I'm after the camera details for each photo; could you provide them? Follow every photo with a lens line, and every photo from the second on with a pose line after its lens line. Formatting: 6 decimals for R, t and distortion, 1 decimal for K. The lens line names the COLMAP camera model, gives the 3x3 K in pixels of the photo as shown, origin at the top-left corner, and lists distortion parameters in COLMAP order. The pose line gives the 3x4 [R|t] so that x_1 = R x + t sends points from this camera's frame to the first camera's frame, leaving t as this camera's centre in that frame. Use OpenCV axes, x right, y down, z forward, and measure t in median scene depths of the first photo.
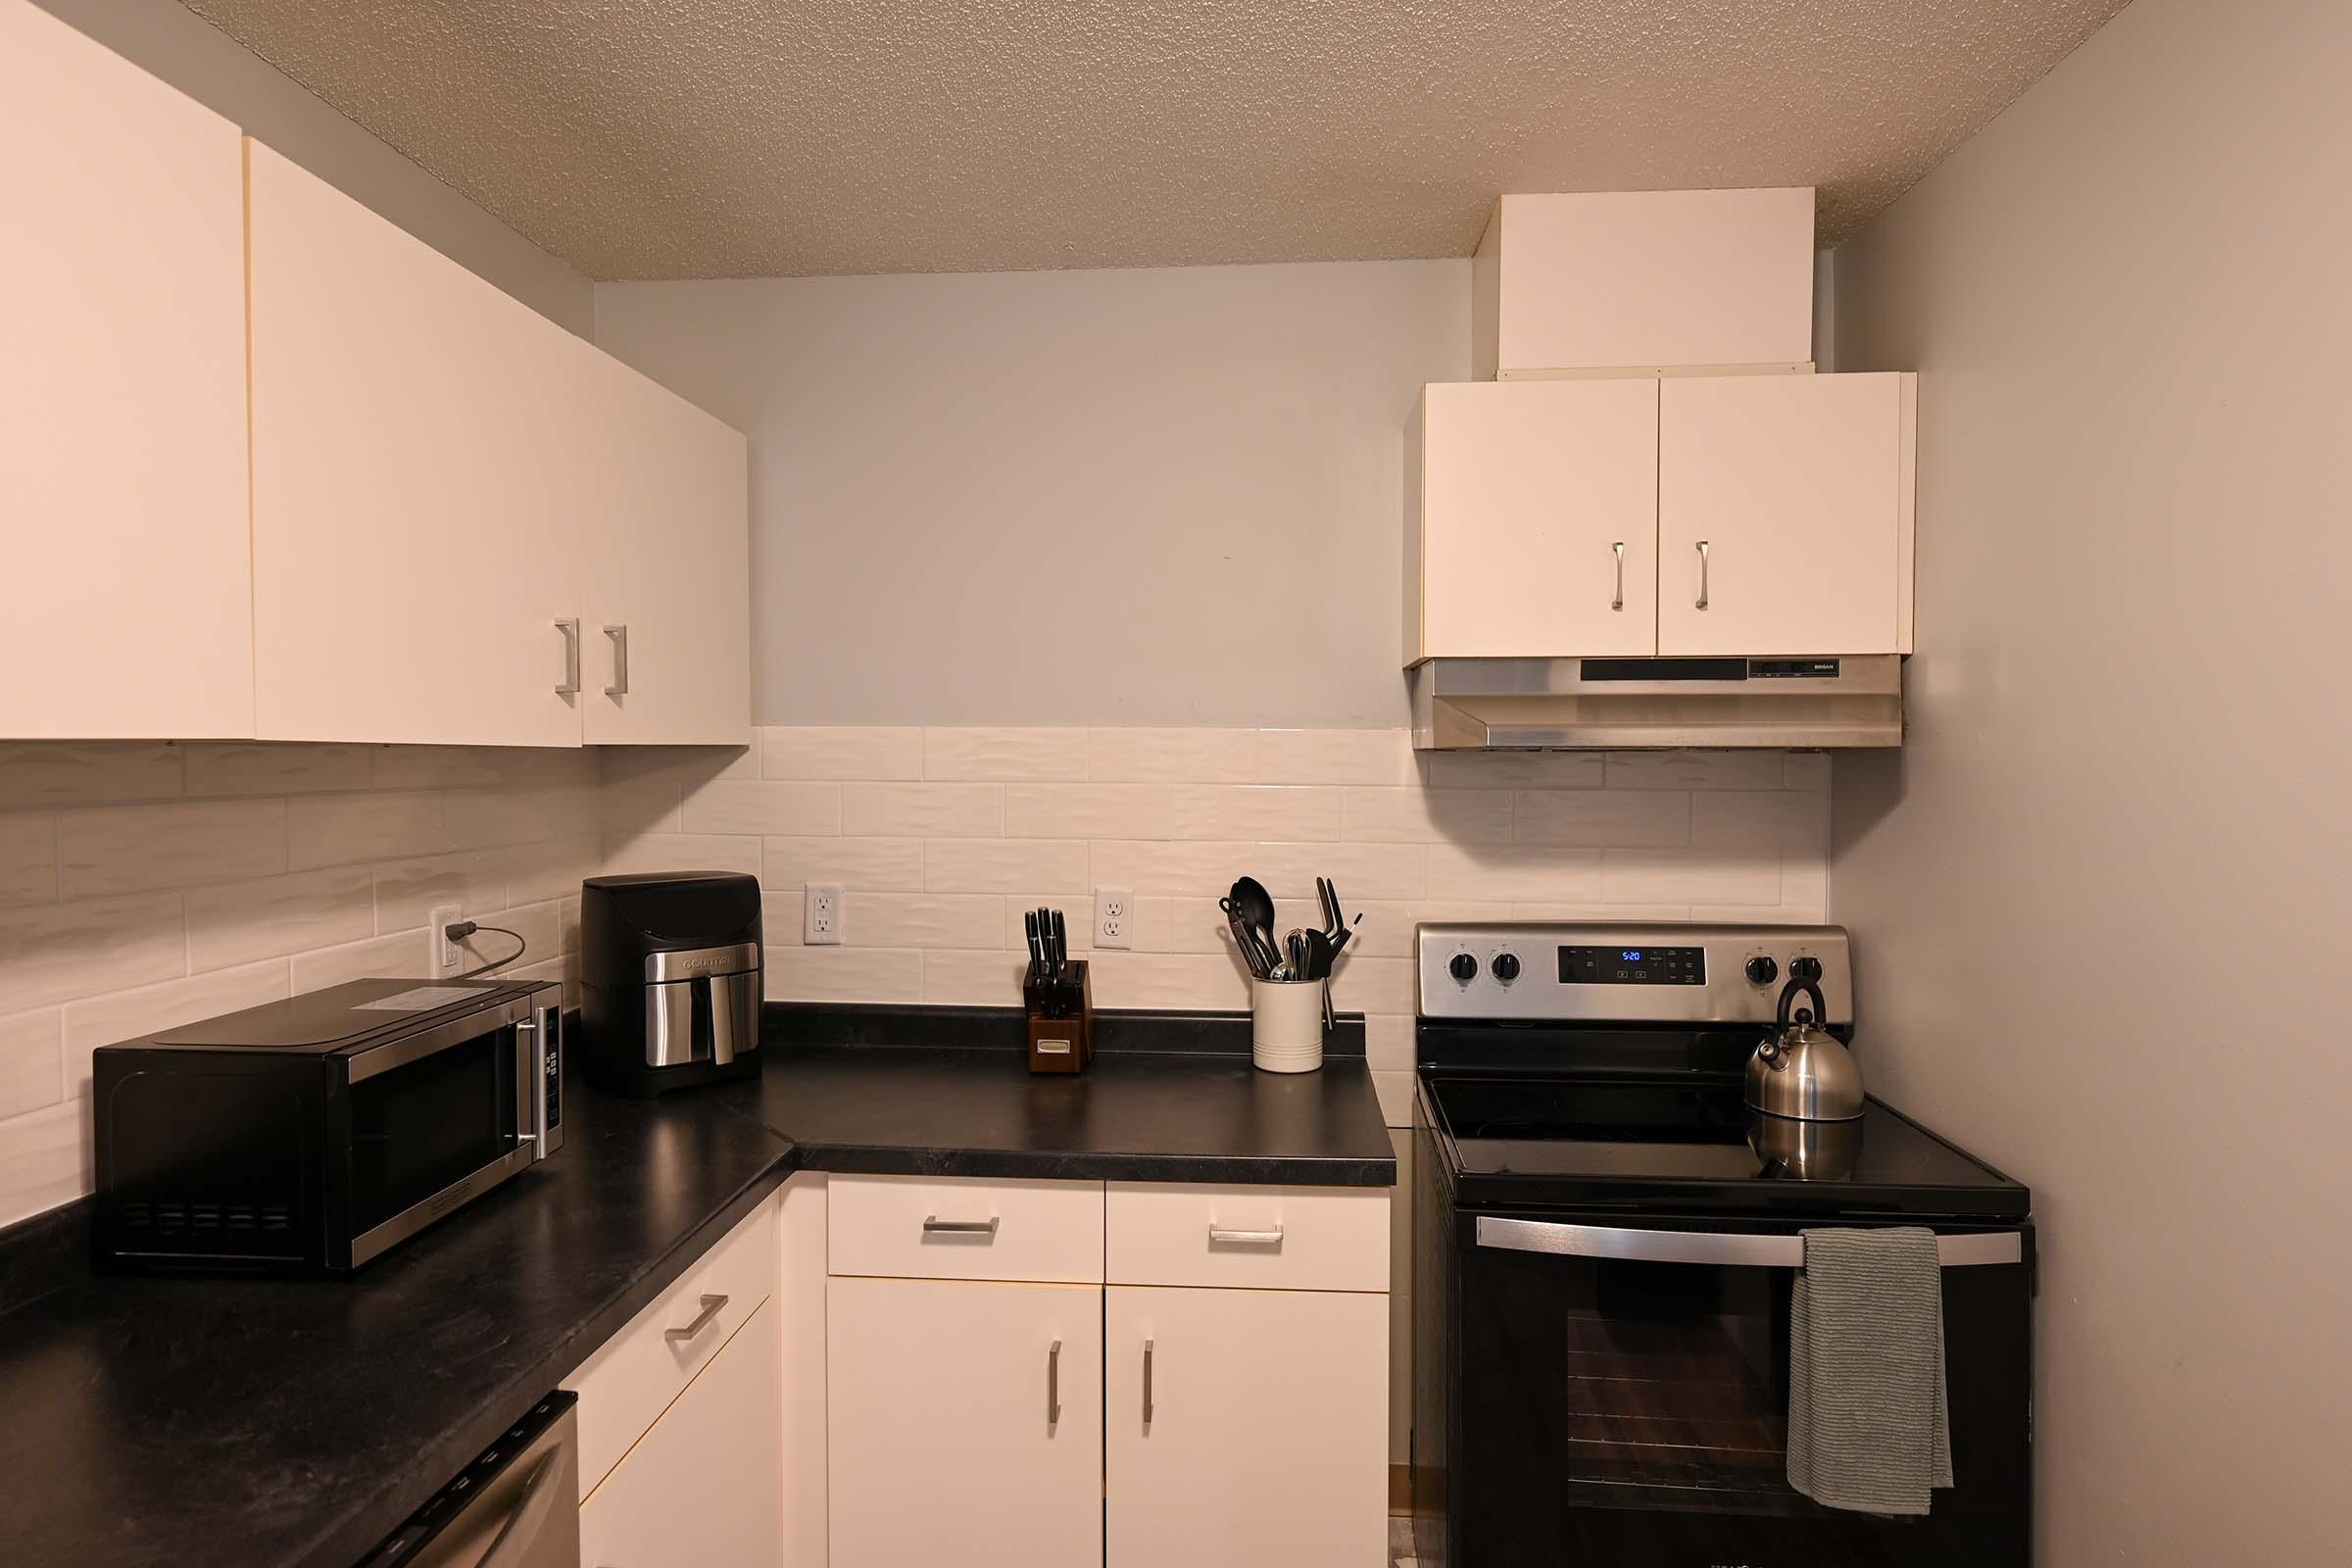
lens RADIAL K [[1278.8, 0, 1184.5], [0, 1278.8, 775.2], [0, 0, 1]] dist [-0.002421, -0.000693]
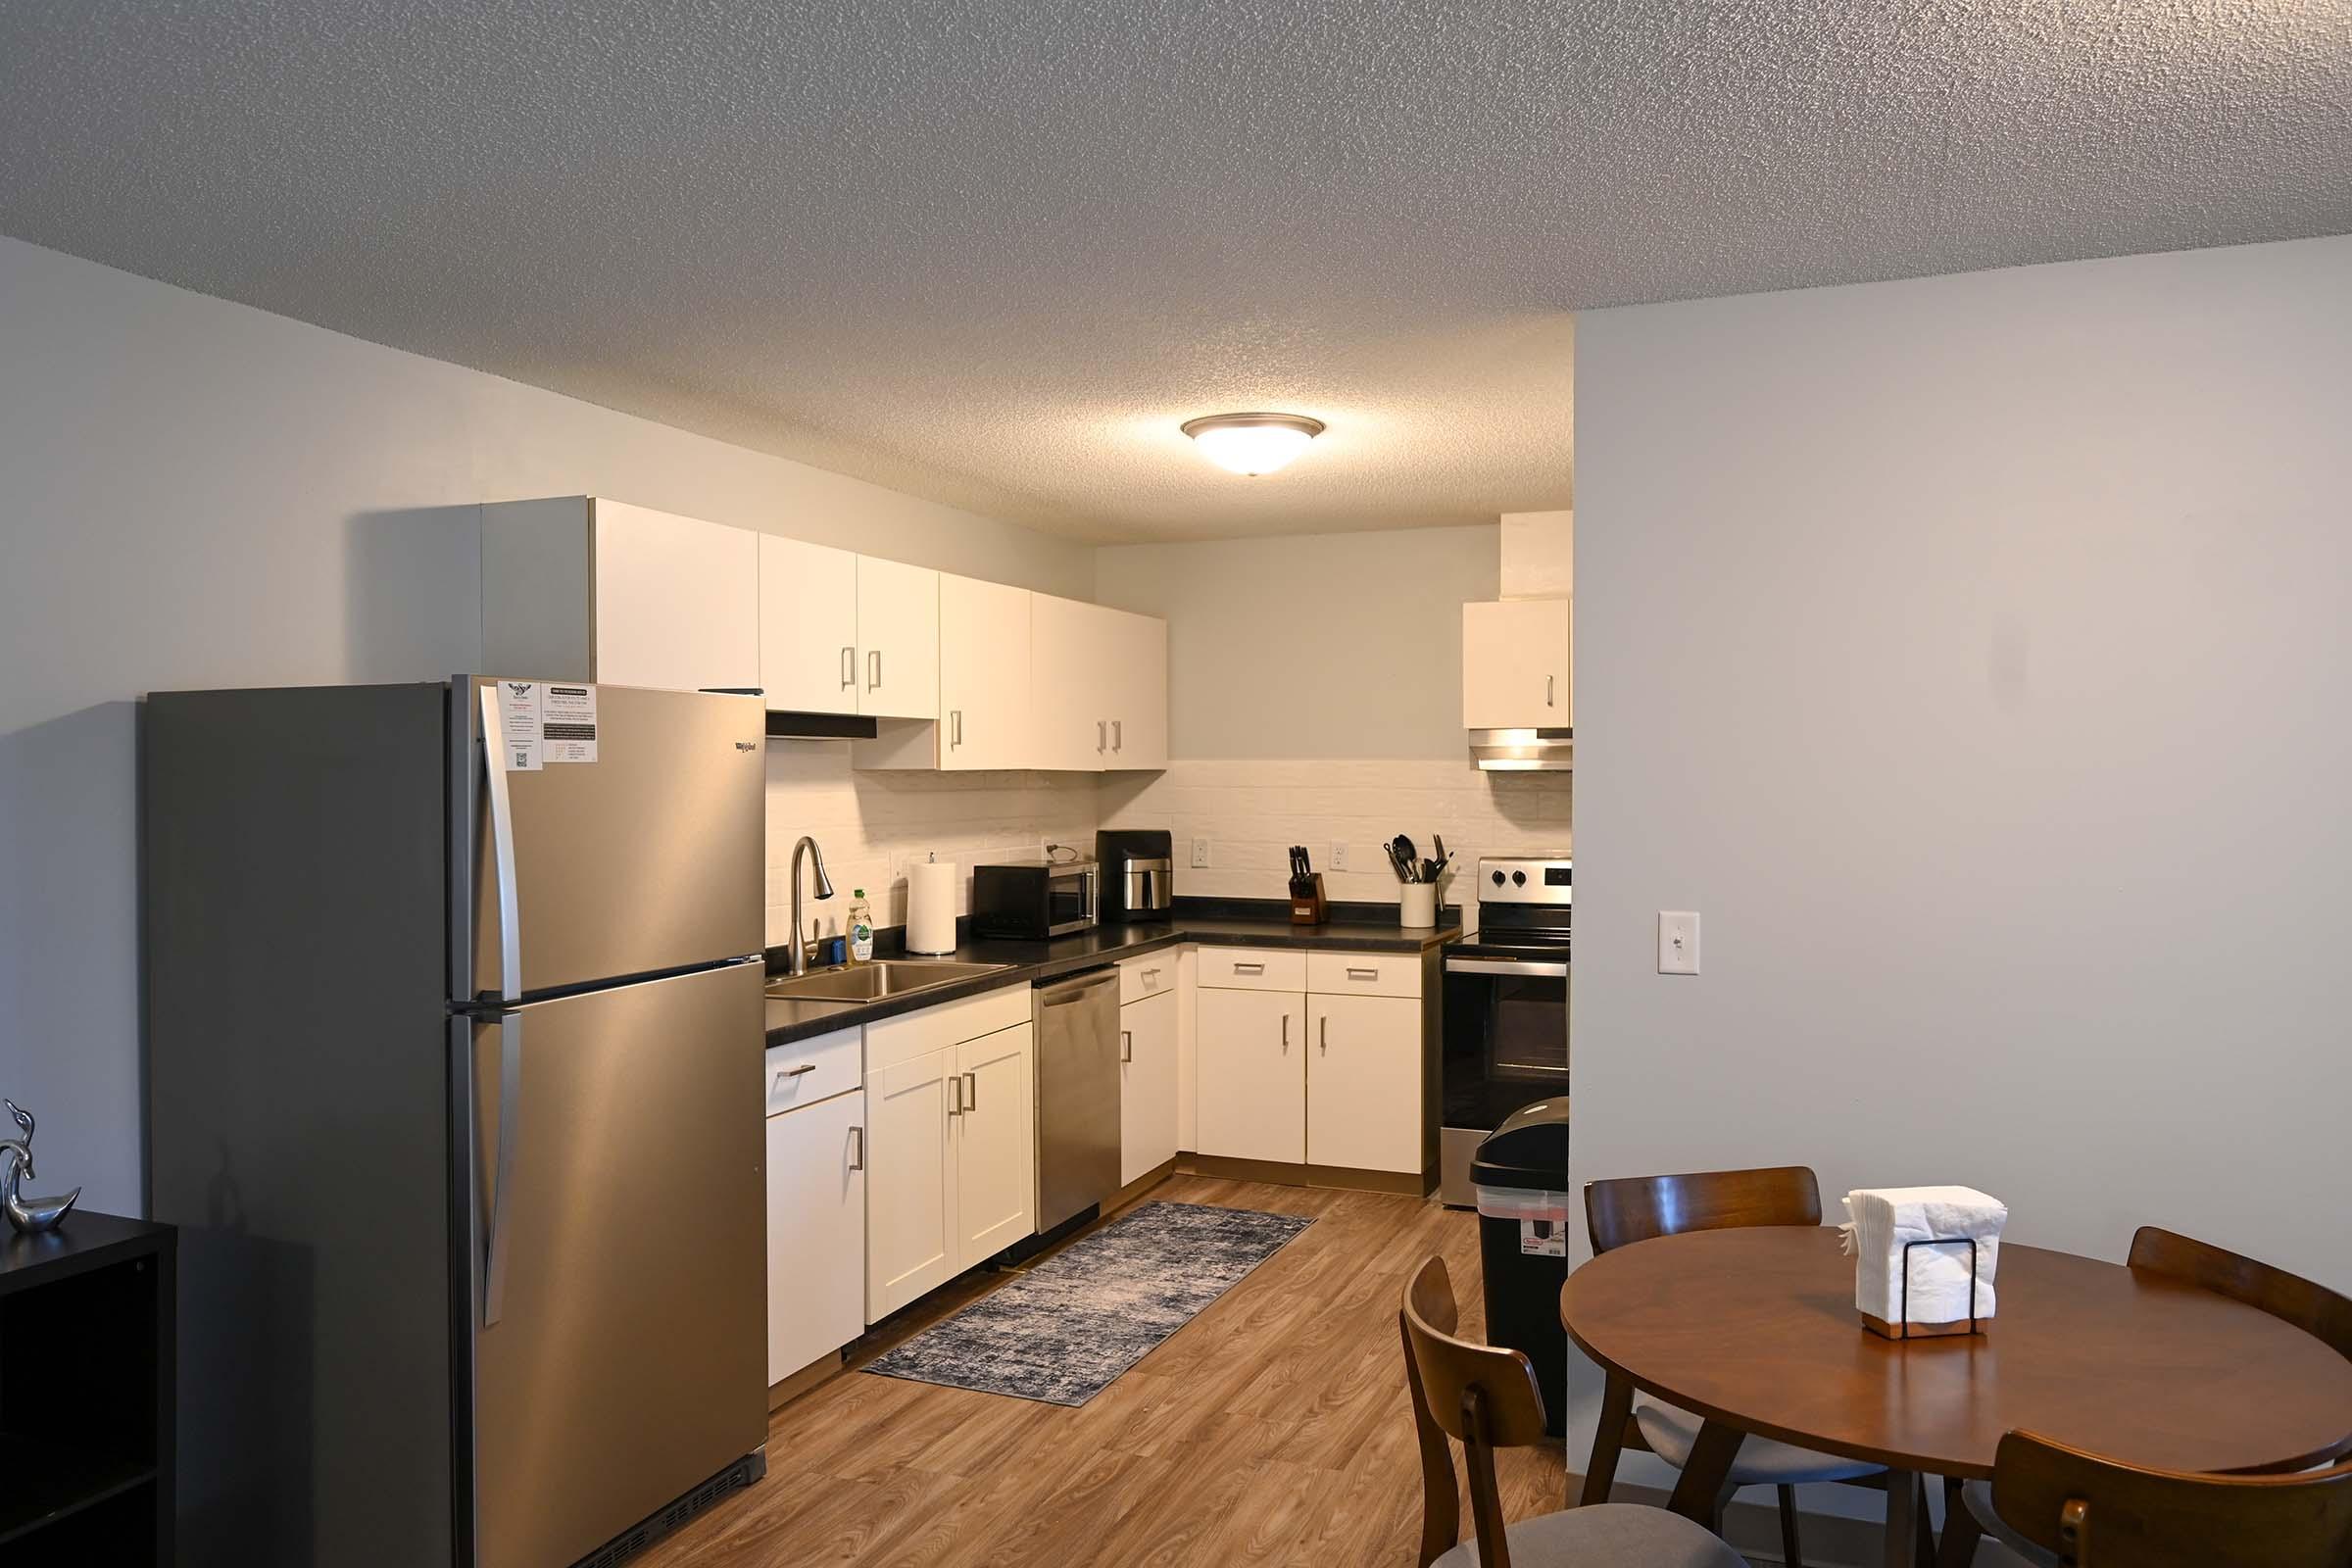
lens RADIAL K [[1629.2, 0, 1176.1], [0, 1629.2, 788.2], [0, 0, 1]] dist [-0.000086, 0.000004]
pose [[0.951395, 0.000642, -0.307973, 0.530644], [-0.004987, 0.999899, -0.013319, 0.044877], [0.307933, 0.014208, 0.951302, -1.638191]]
